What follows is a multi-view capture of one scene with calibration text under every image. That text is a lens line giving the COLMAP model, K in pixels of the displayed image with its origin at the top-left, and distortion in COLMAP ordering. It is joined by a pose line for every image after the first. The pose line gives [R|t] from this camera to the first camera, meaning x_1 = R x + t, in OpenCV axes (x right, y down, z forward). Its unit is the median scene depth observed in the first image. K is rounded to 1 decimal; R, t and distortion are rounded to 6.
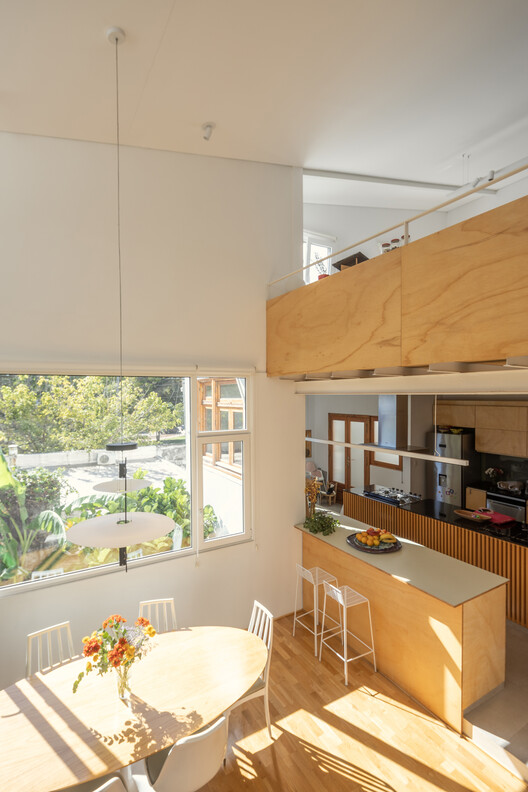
lens RADIAL K [[387.5, 0, 264.0], [0, 387.5, 408.1], [0, 0, 1]] dist [-0.002242, -0.000290]
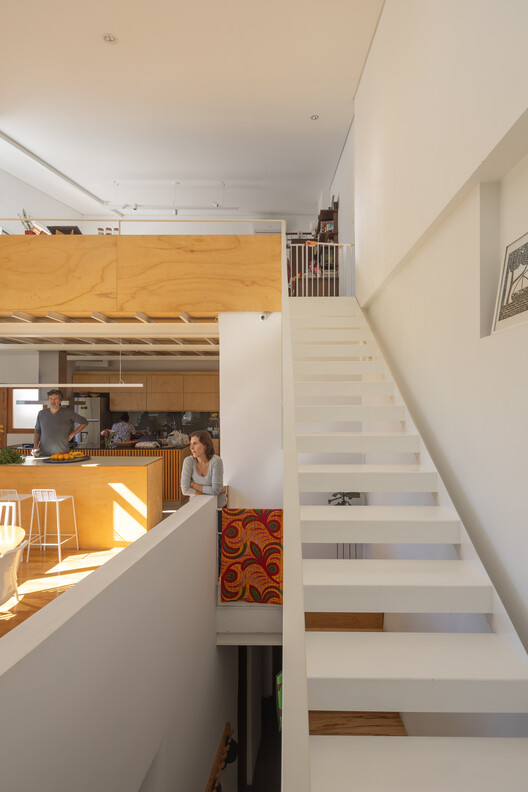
lens RADIAL K [[391.5, 0, 278.1], [0, 391.5, 399.2], [0, 0, 1]] dist [-0.000224, -0.000021]
pose [[0.521674, 0.014114, 0.853028, -0.593307], [0.022496, 0.999288, -0.030292, 0.282057], [-0.852848, 0.034993, 0.520985, -0.321952]]
